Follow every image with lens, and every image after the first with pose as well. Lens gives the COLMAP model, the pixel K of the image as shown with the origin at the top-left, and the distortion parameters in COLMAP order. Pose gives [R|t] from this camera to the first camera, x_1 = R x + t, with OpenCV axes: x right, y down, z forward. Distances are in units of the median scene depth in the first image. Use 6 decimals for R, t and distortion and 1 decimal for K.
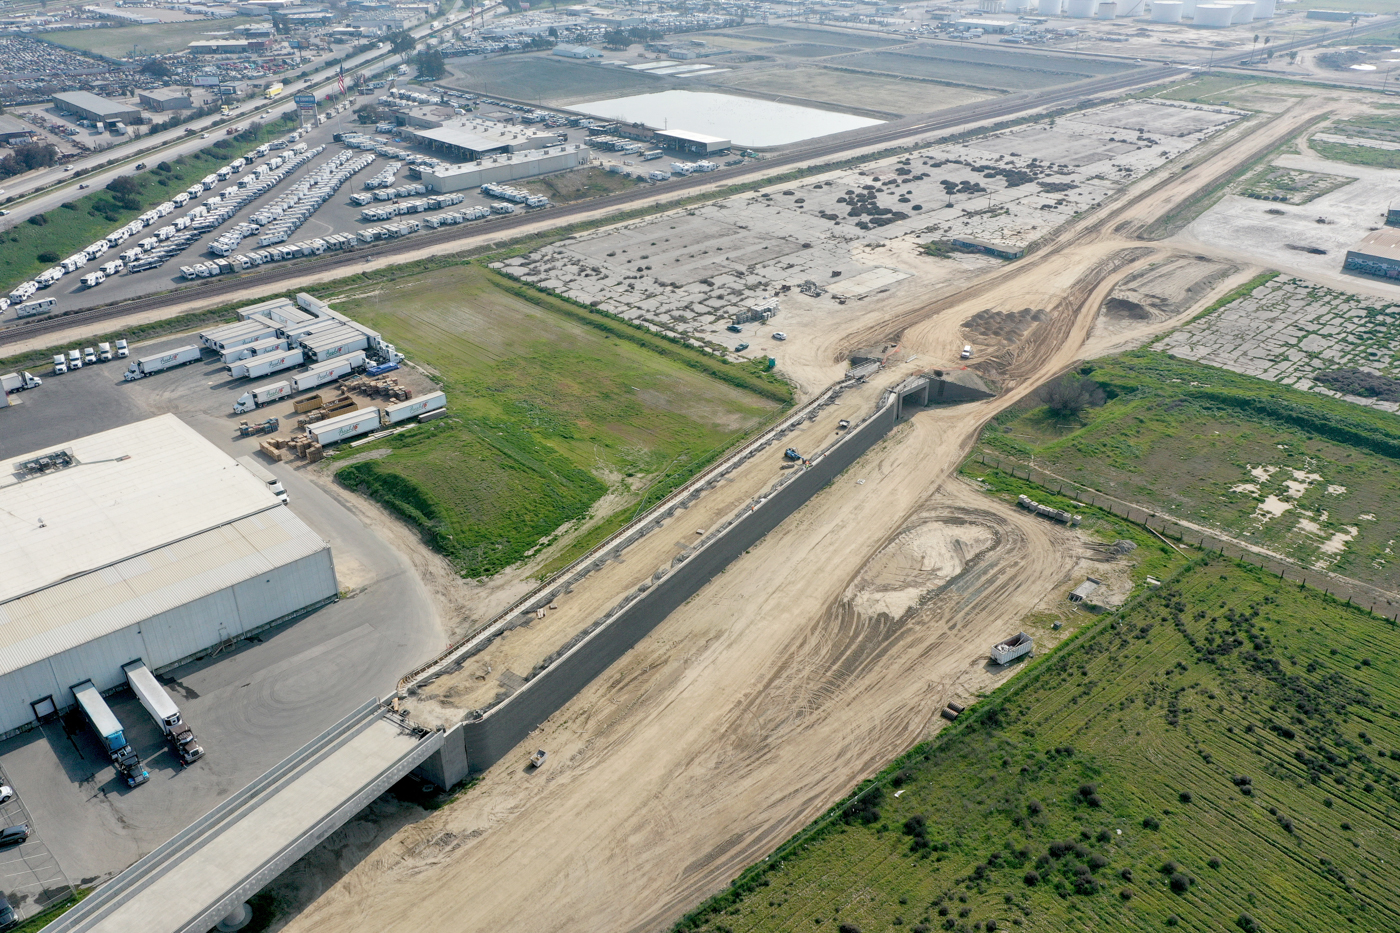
lens RADIAL K [[1102.9, 0, 700.0], [0, 1102.9, 466.5], [0, 0, 1]] dist [0.000098, 0.008901]
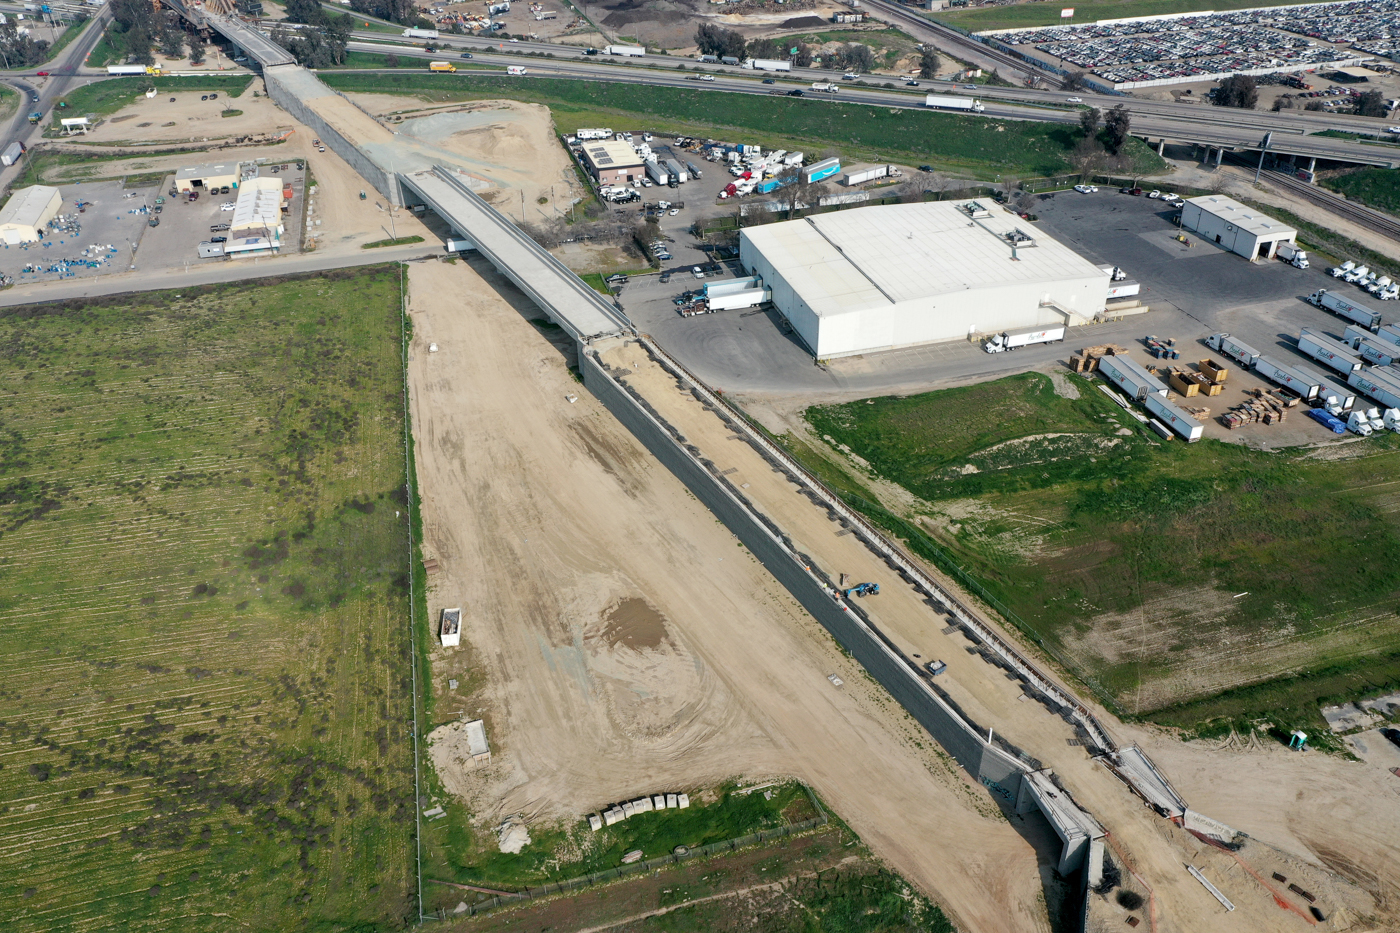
lens RADIAL K [[1130.2, 0, 700.0], [0, 1130.2, 466.5], [0, 0, 1]] dist [-0.002457, 0.002527]
pose [[-0.456090, 0.486794, -0.744992, 0.567868], [-0.393336, 0.640661, 0.659425, -0.448291], [0.798292, 0.593789, -0.100725, 0.784180]]
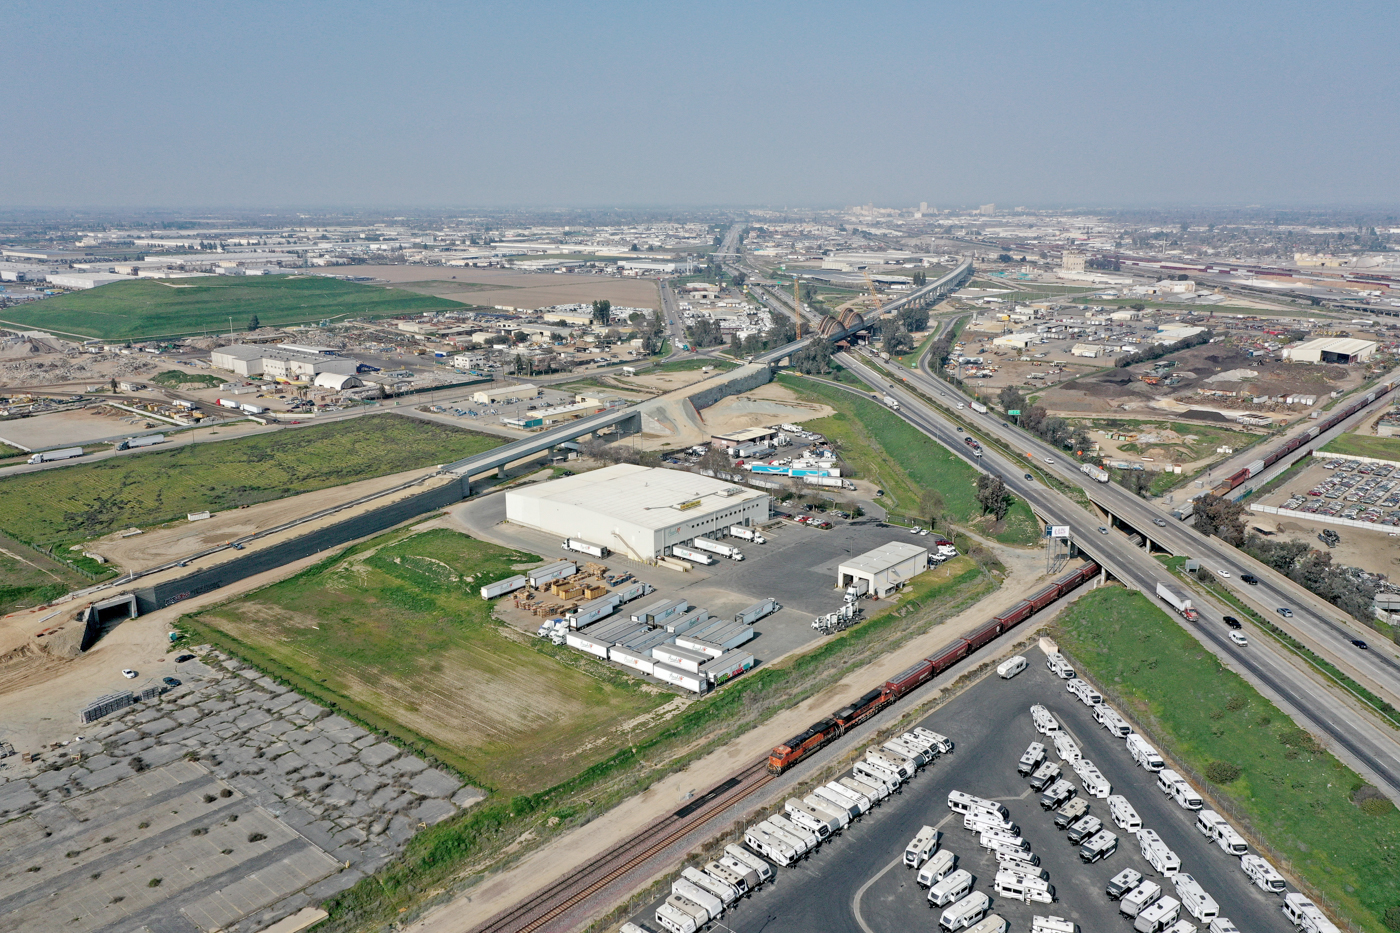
lens RADIAL K [[1102.9, 0, 700.0], [0, 1102.9, 466.5], [0, 0, 1]] dist [0.000098, 0.008901]
pose [[-0.994158, 0.035405, -0.101961, -0.342953], [-0.041110, 0.749248, 0.661012, -0.965219], [0.099798, 0.661342, -0.743416, 1.799963]]
